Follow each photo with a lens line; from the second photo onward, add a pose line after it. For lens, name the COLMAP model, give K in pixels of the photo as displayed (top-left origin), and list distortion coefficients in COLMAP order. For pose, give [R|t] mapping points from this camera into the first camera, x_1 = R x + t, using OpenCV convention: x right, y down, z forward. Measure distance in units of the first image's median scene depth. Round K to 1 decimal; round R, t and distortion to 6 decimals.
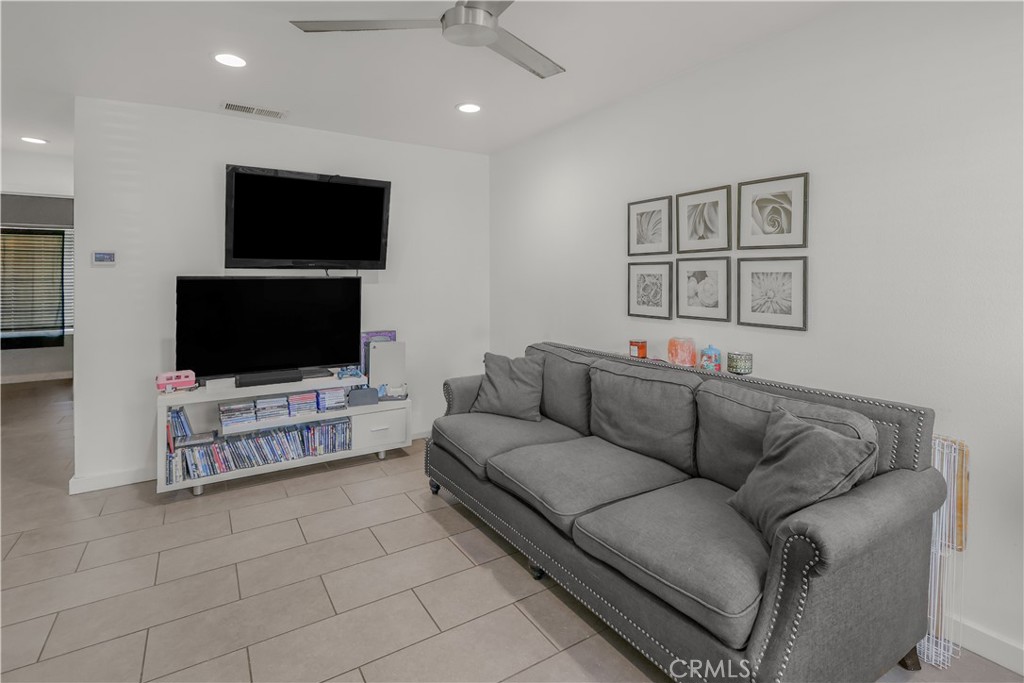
lens RADIAL K [[495.6, 0, 510.1], [0, 495.6, 282.6], [0, 0, 1]] dist [-0.001440, 0.001586]
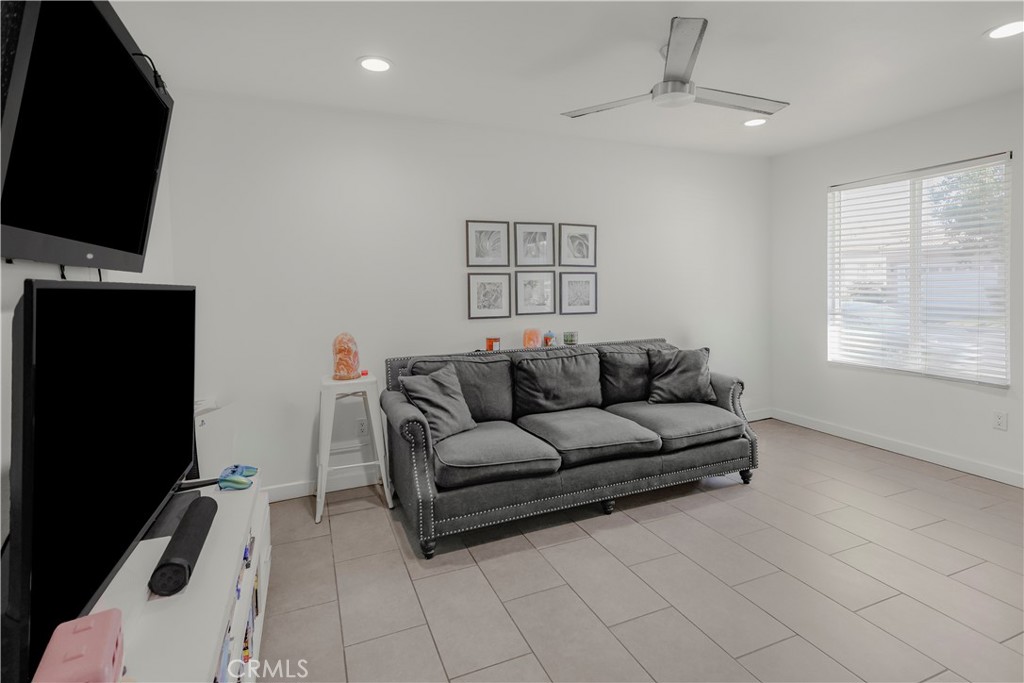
lens RADIAL K [[495.6, 0, 509.1], [0, 495.6, 305.6], [0, 0, 1]] dist [-0.001440, 0.001586]
pose [[0.170532, -0.038099, 0.984615, -0.923536], [0.027478, 0.999047, 0.033898, -0.000831], [-0.984969, 0.021275, 0.171417, 0.754658]]
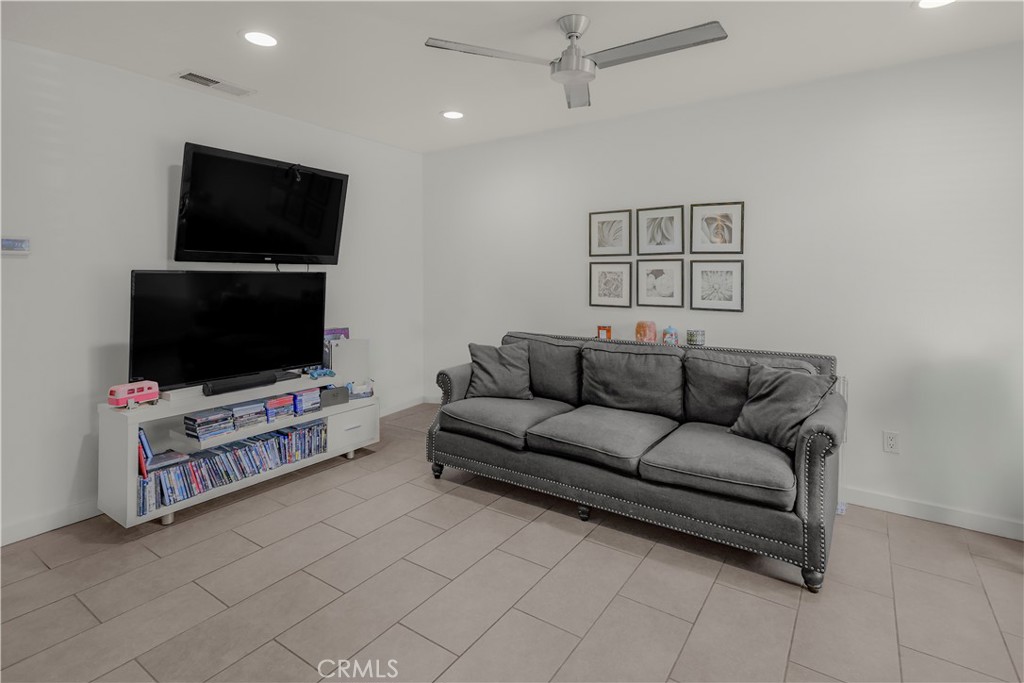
lens RADIAL K [[495.6, 0, 518.8], [0, 495.6, 276.8], [0, 0, 1]] dist [-0.001440, 0.001586]
pose [[0.915950, 0.002054, 0.401288, -0.430732], [0.000567, 0.999979, -0.006412, 0.003752], [-0.401293, 0.006101, 0.915930, -0.041985]]
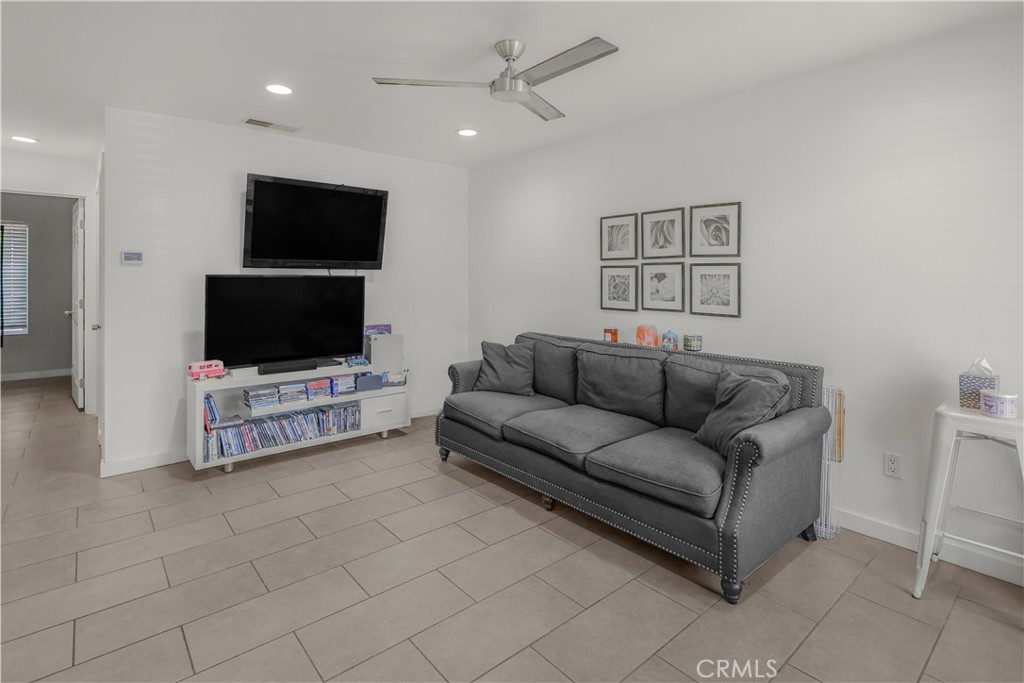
lens RADIAL K [[495.6, 0, 512.2], [0, 495.6, 278.6], [0, 0, 1]] dist [-0.001440, 0.001586]
pose [[0.989420, 0.004570, 0.145005, -0.168533], [-0.003119, 0.999943, -0.010235, 0.004963], [-0.145044, 0.009674, 0.989378, -0.199480]]
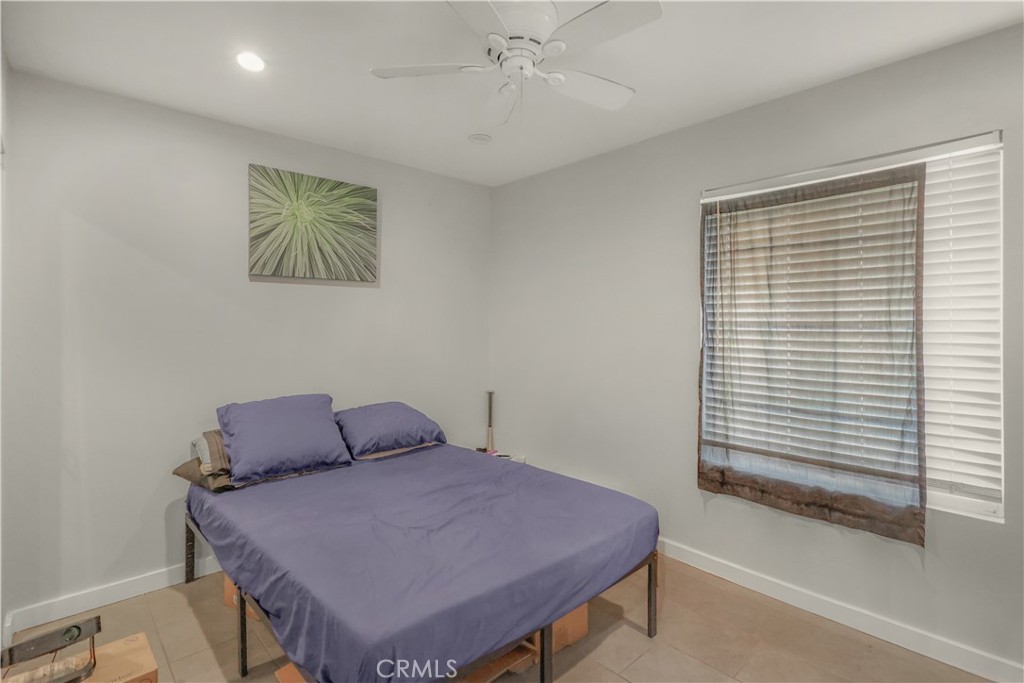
lens RADIAL K [[495.6, 0, 510.2], [0, 495.6, 325.2], [0, 0, 1]] dist [-0.001440, 0.001586]
pose [[0.222586, -0.000891, -0.974913, -1.577519], [-0.005706, 0.999981, -0.002217, -0.008782], [0.974896, 0.006057, 0.222576, 1.637340]]
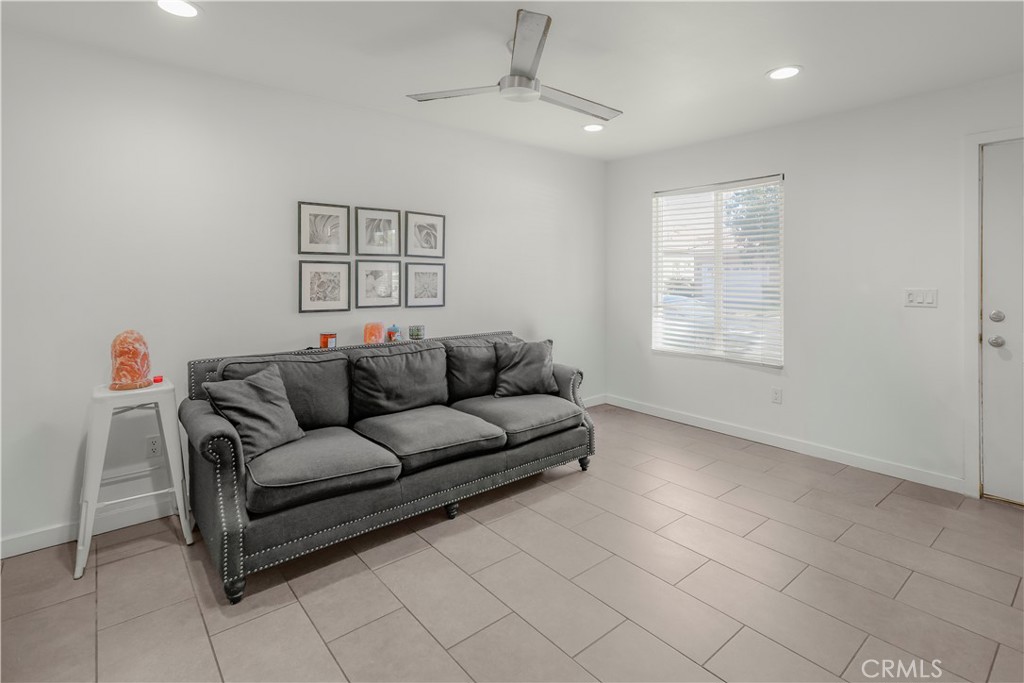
lens RADIAL K [[495.6, 0, 513.5], [0, 495.6, 285.3], [0, 0, 1]] dist [-0.001440, 0.001586]
pose [[-0.130081, -0.015406, 0.991384, -0.872481], [0.009207, 0.999817, 0.016745, -0.002325], [-0.991461, 0.011306, -0.129915, 0.739704]]
